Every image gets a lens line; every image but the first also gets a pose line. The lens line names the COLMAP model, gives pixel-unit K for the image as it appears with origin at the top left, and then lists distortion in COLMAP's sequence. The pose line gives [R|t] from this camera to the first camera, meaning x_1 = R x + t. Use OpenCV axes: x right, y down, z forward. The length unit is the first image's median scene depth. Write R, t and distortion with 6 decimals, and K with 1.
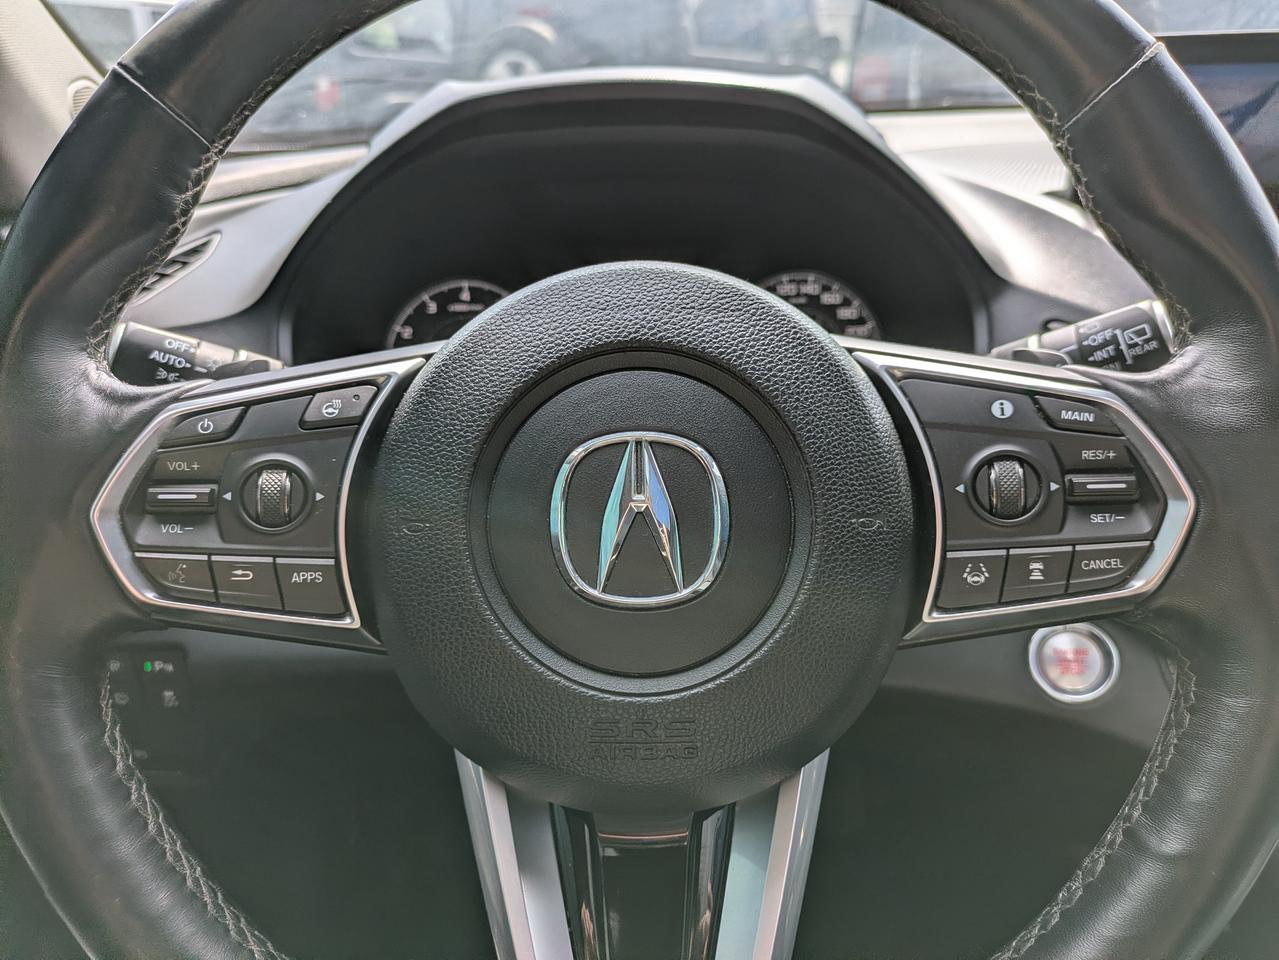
lens RADIAL K [[936.6, 0, 639.5], [0, 936.6, 480.0], [0, 0, 1]] dist [0.005661, -0.005897]
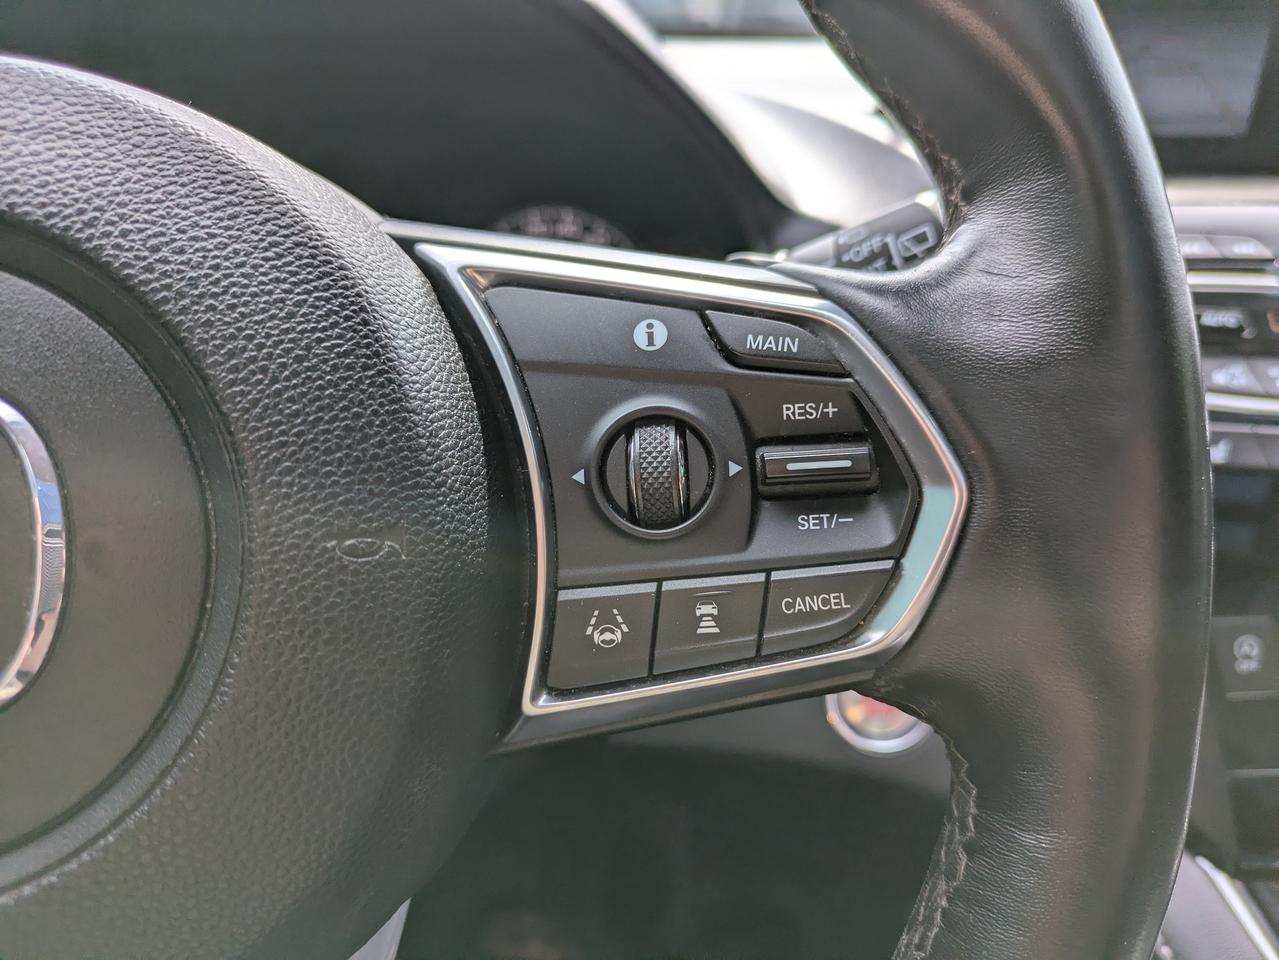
lens RADIAL K [[938.0, 0, 649.0], [0, 938.0, 502.8], [0, 0, 1]] dist [0.006788, -0.003349]
pose [[0.992293, -0.029612, 0.120322, 0.324466], [0.026680, 0.999308, 0.025912, 0.011662], [-0.121006, -0.022502, 0.992397, 0.447268]]
